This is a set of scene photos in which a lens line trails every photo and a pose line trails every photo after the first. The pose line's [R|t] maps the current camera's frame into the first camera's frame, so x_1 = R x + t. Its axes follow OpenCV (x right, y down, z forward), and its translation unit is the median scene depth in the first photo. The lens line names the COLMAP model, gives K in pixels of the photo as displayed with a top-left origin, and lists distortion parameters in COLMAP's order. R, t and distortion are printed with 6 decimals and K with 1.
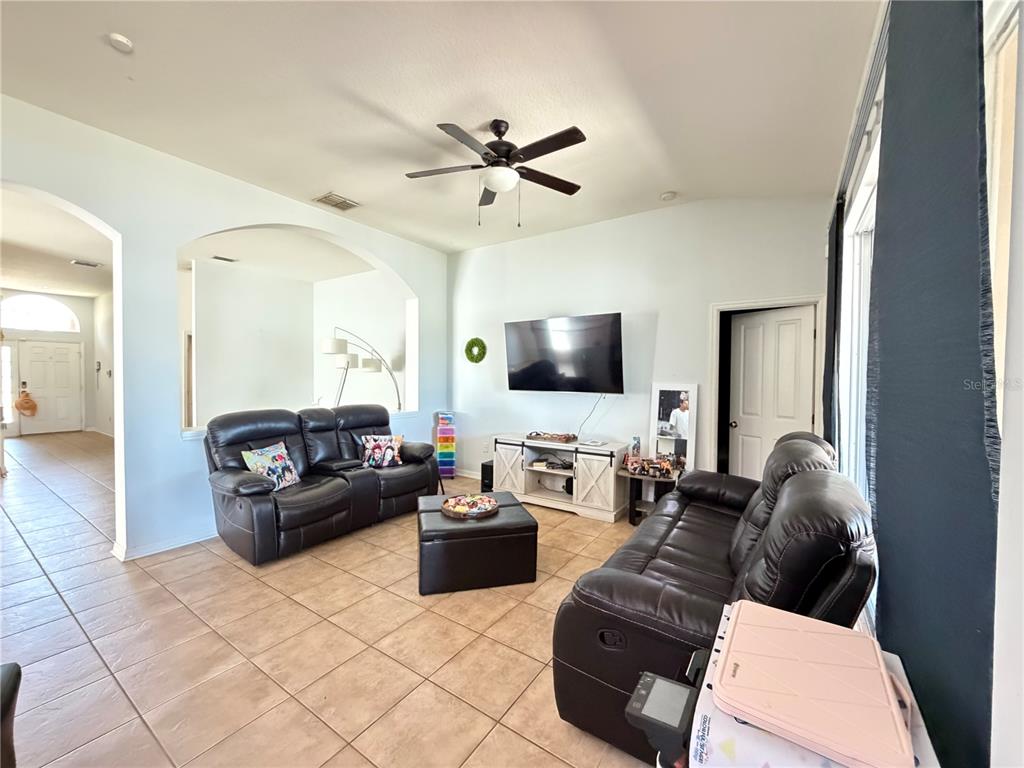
lens RADIAL K [[409.3, 0, 509.2], [0, 409.3, 384.9], [0, 0, 1]] dist [-0.000519, 0.000231]
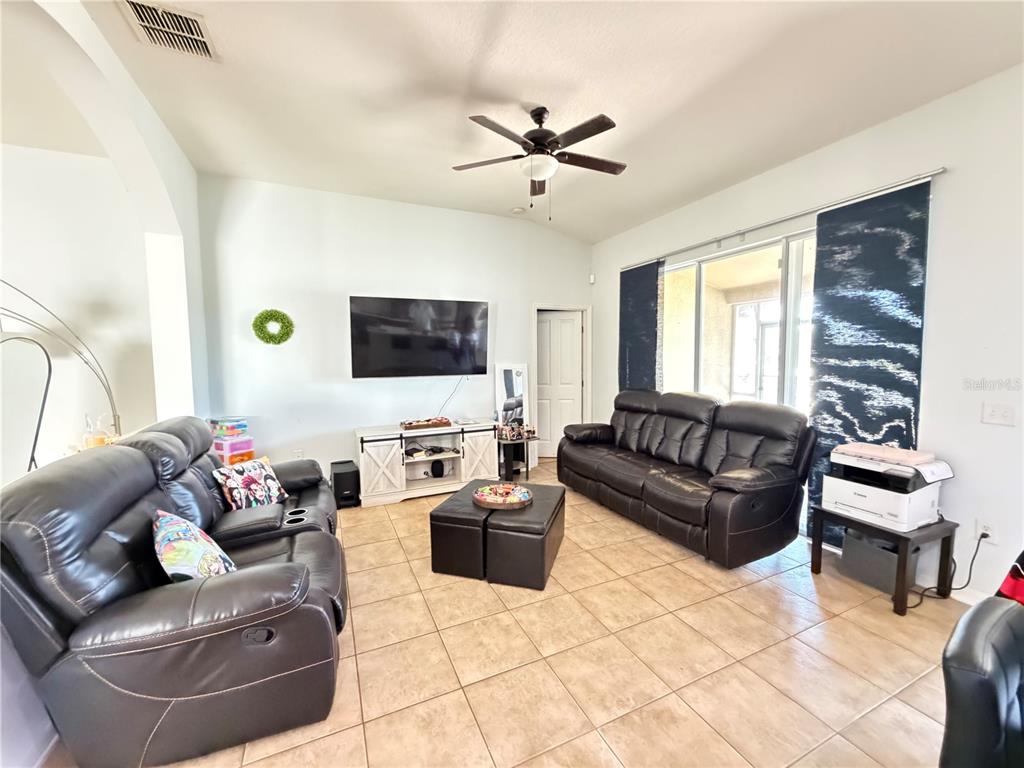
lens RADIAL K [[409.3, 0, 509.2], [0, 409.3, 384.0], [0, 0, 1]] dist [-0.000519, 0.000231]
pose [[0.516885, -0.071252, 0.853084, -0.629309], [0.034157, 0.997453, 0.062614, -0.019232], [-0.855373, -0.003226, 0.518002, 0.345517]]
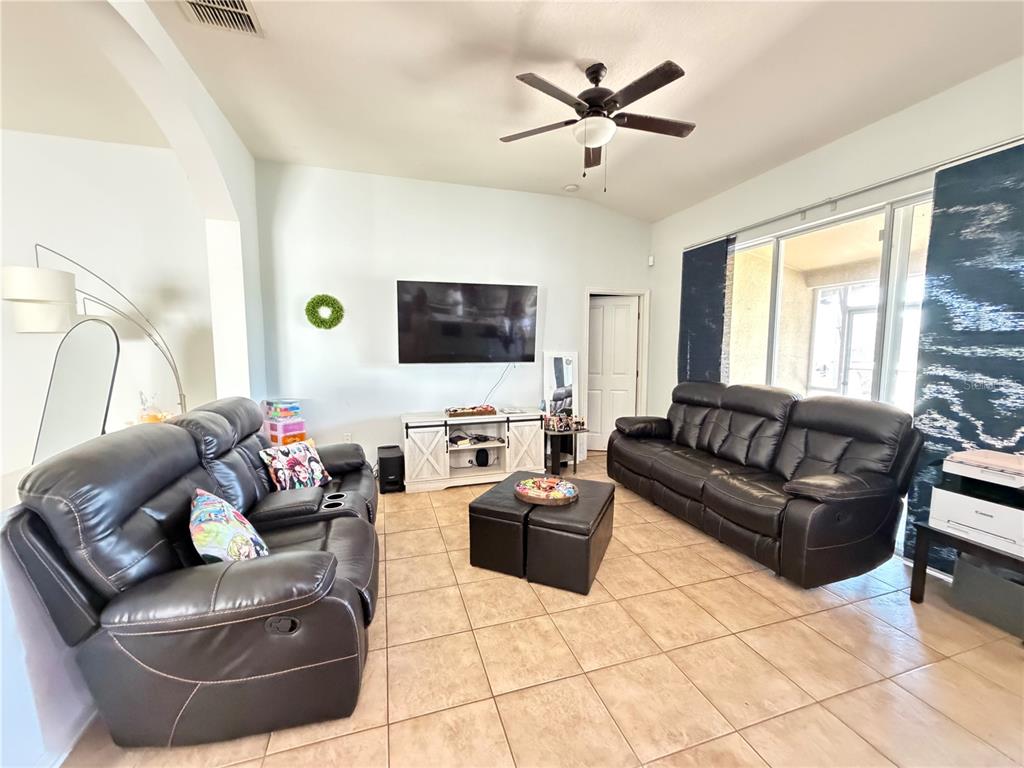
lens RADIAL K [[409.3, 0, 509.1], [0, 409.3, 384.5], [0, 0, 1]] dist [-0.000519, 0.000231]
pose [[0.621740, -0.080721, 0.779053, -0.588182], [0.023342, 0.996143, 0.084586, -0.011599], [-0.782876, -0.034406, 0.621226, 0.360681]]
